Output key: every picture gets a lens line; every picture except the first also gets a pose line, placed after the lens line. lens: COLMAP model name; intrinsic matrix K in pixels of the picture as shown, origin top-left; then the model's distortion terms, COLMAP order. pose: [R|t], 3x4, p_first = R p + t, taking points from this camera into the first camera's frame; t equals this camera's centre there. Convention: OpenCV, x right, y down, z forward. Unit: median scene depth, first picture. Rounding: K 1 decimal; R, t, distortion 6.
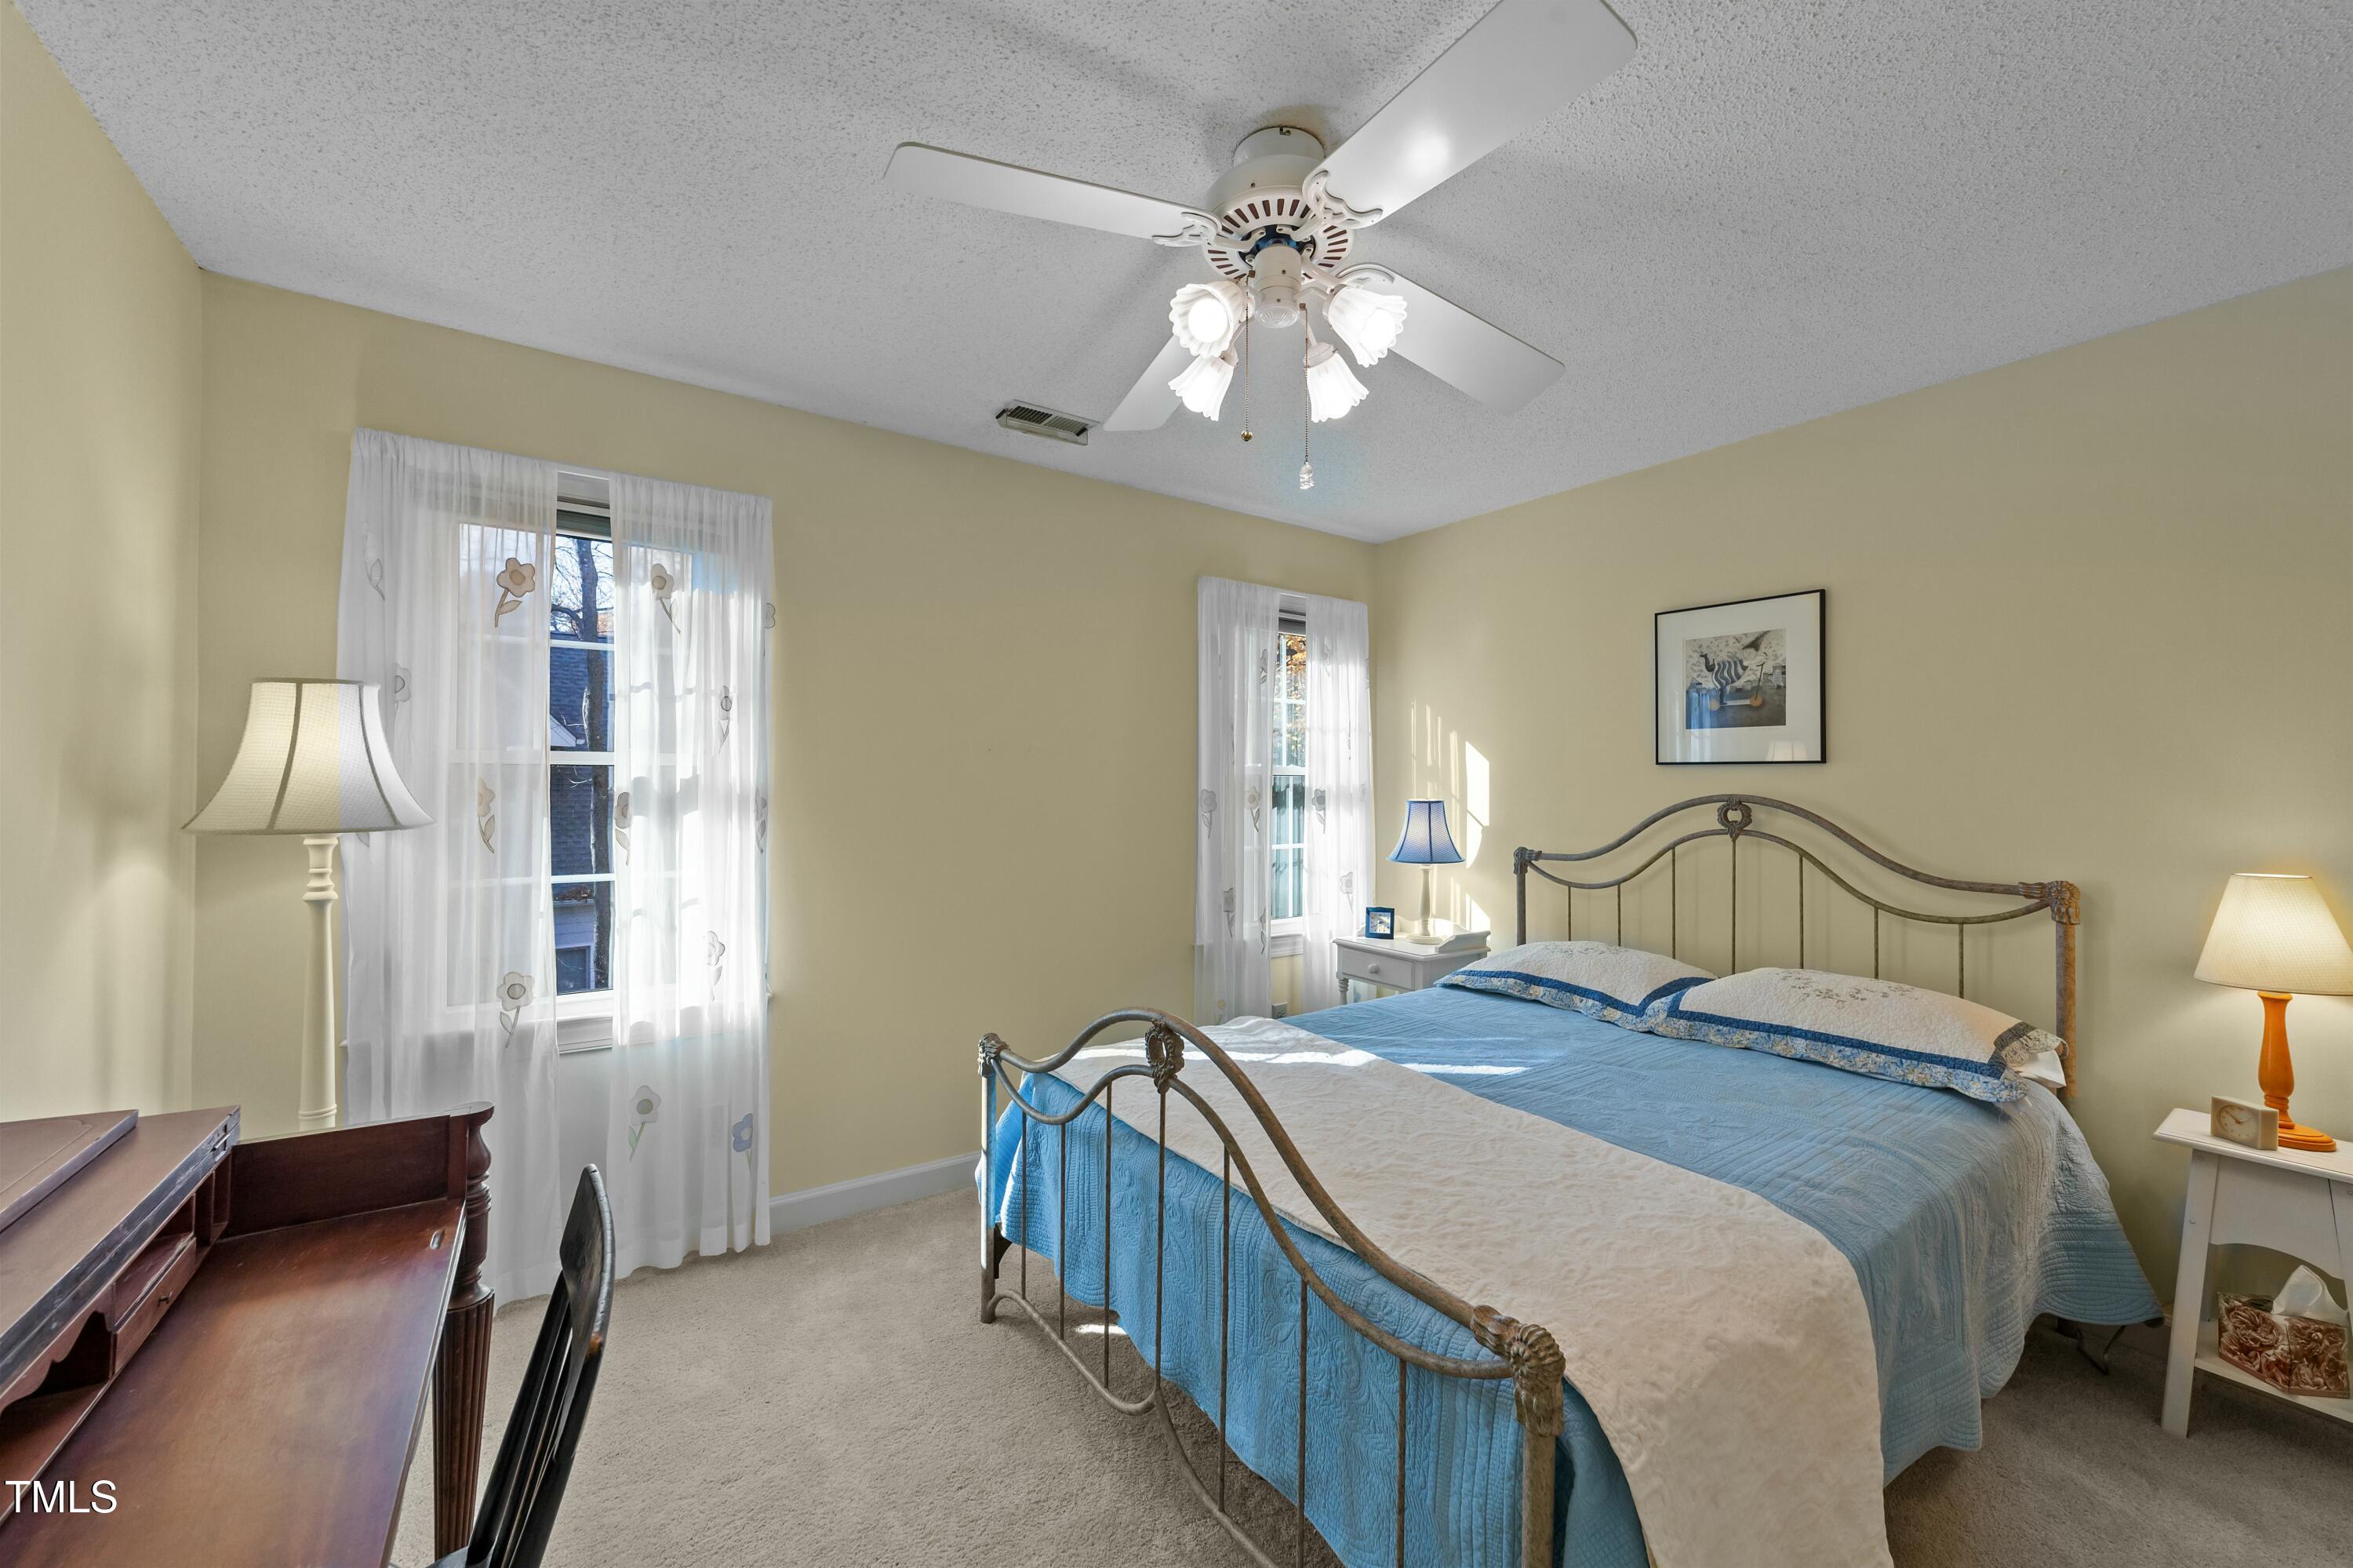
lens RADIAL K [[902.0, 0, 1177.7], [0, 902.0, 783.5], [0, 0, 1]] dist [-0.017375, 0.007631]
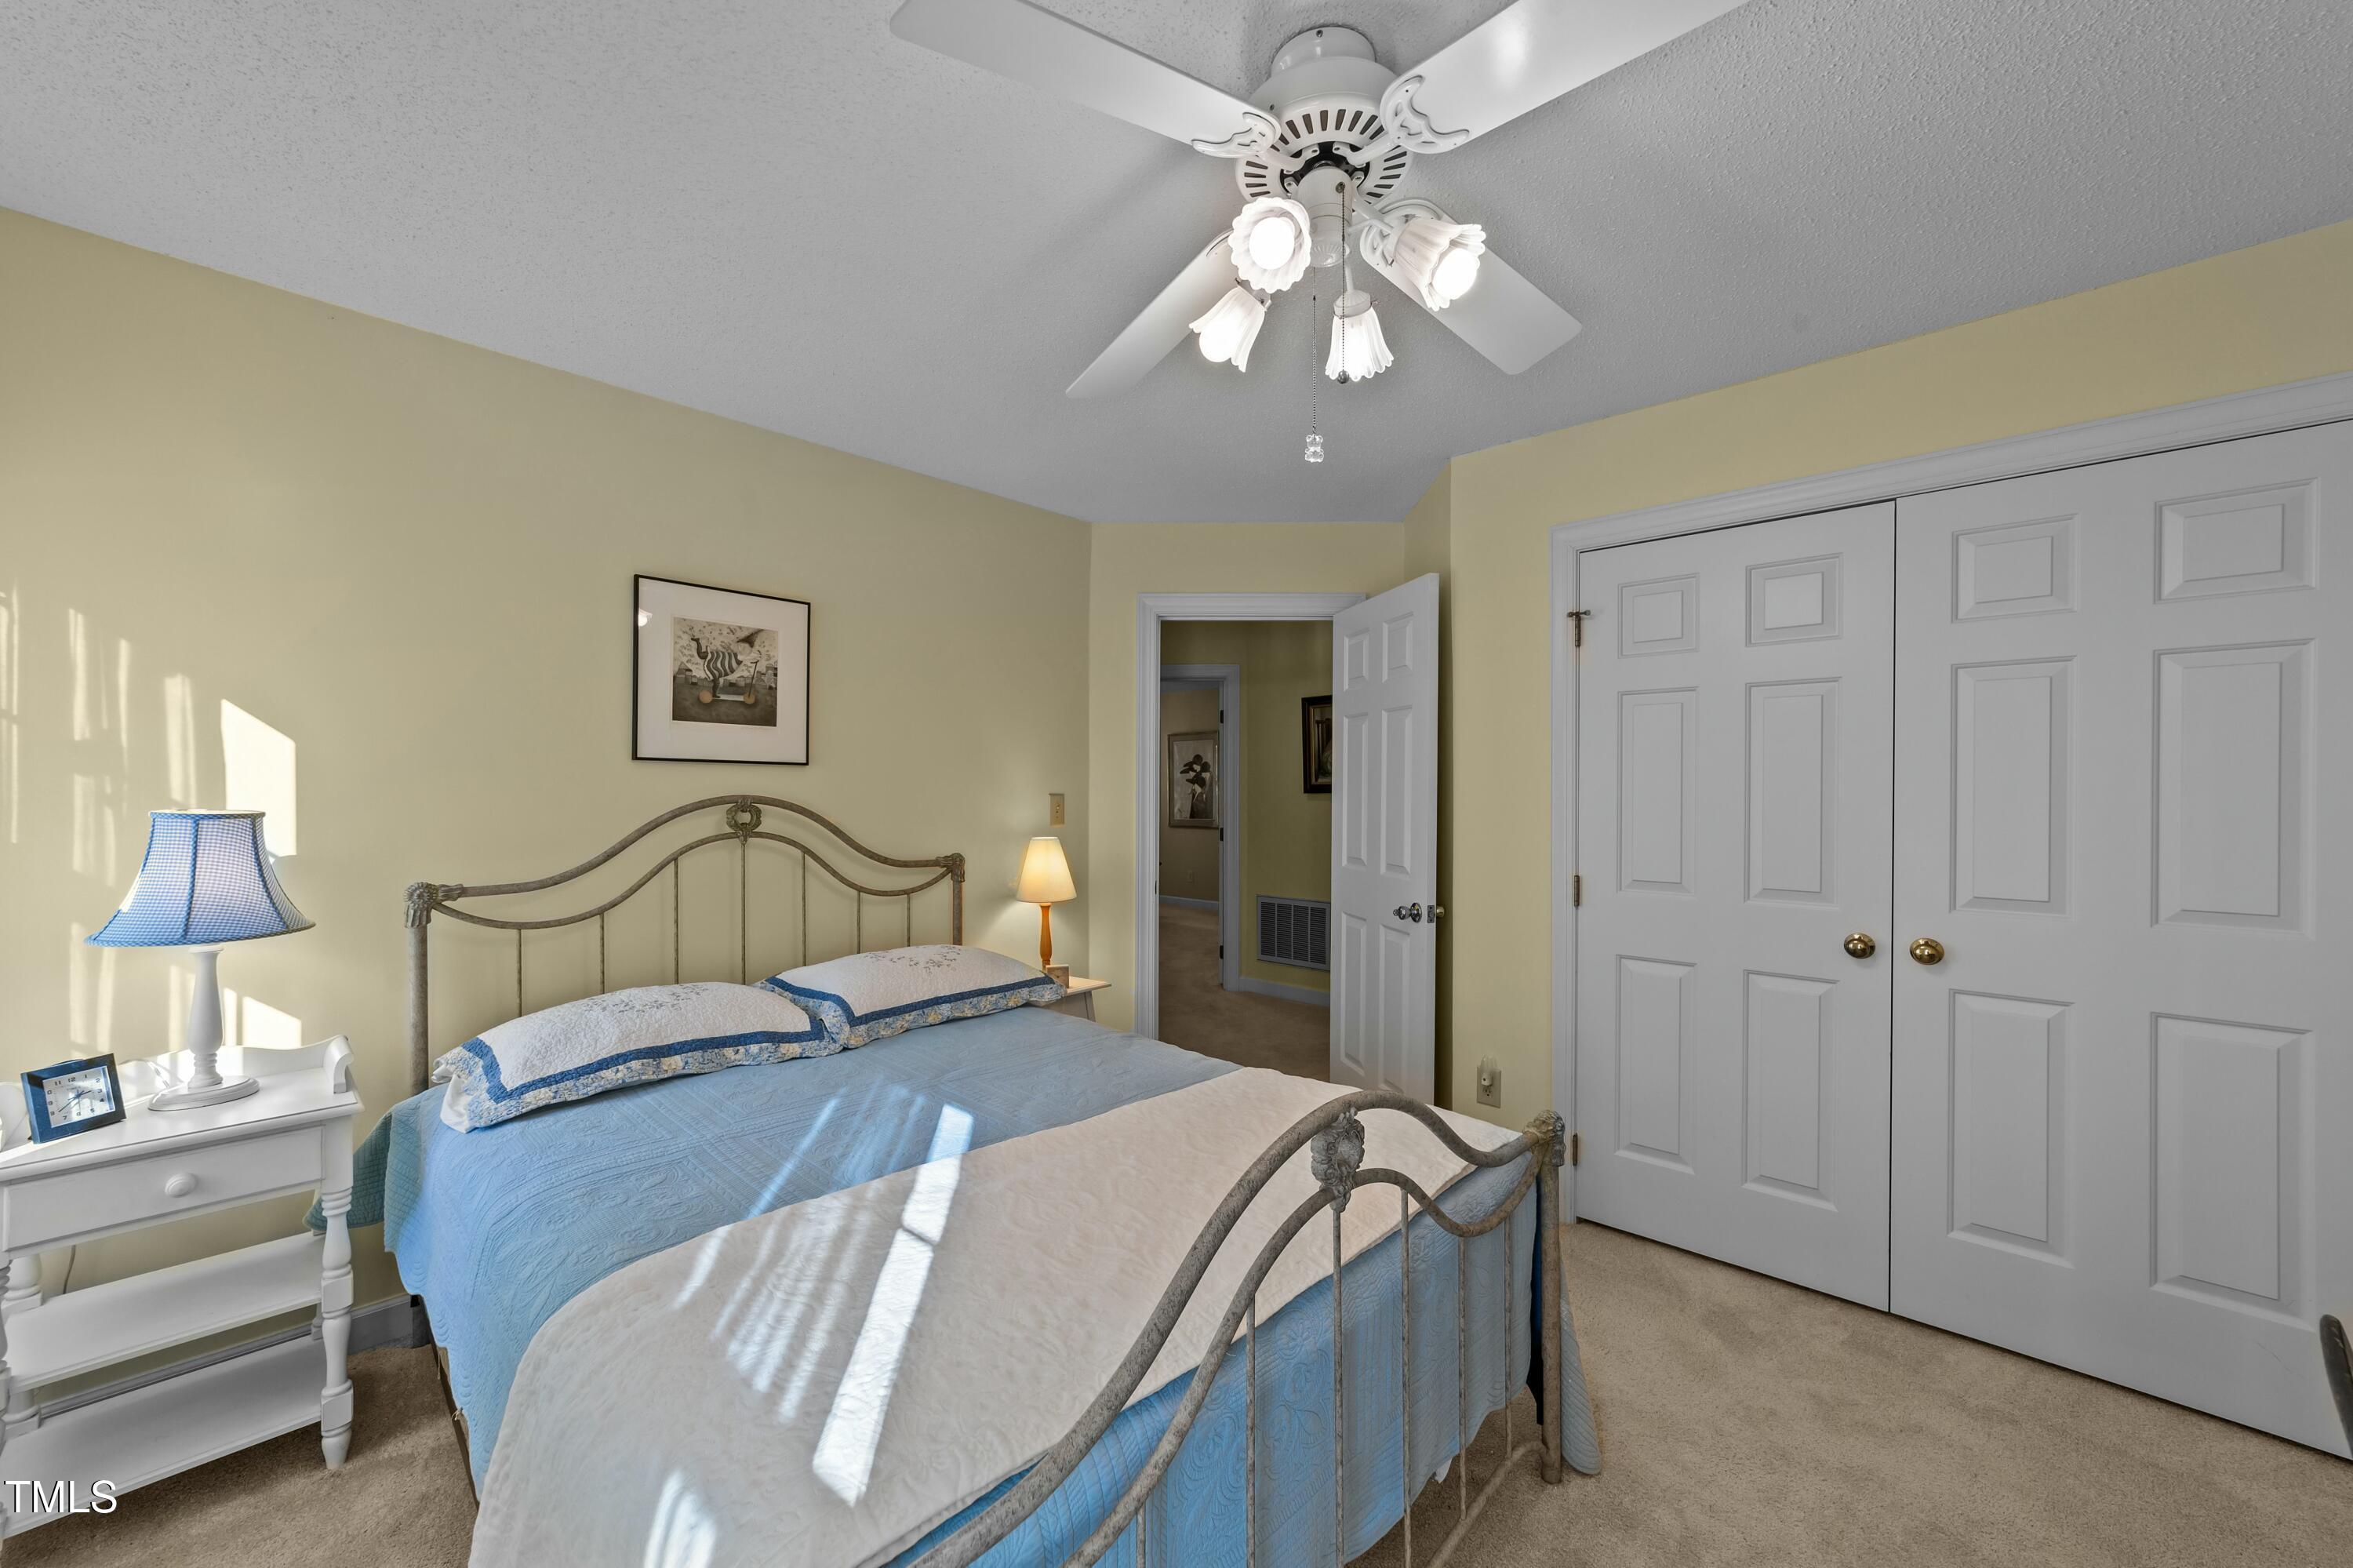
lens RADIAL K [[902.0, 0, 1181.2], [0, 902.0, 787.1], [0, 0, 1]] dist [-0.017375, 0.007631]
pose [[-0.198180, 0.005103, 0.980152, -0.402895], [-0.002363, 0.999981, -0.005684, 0.008262], [-0.980163, -0.003442, -0.198164, 0.740956]]
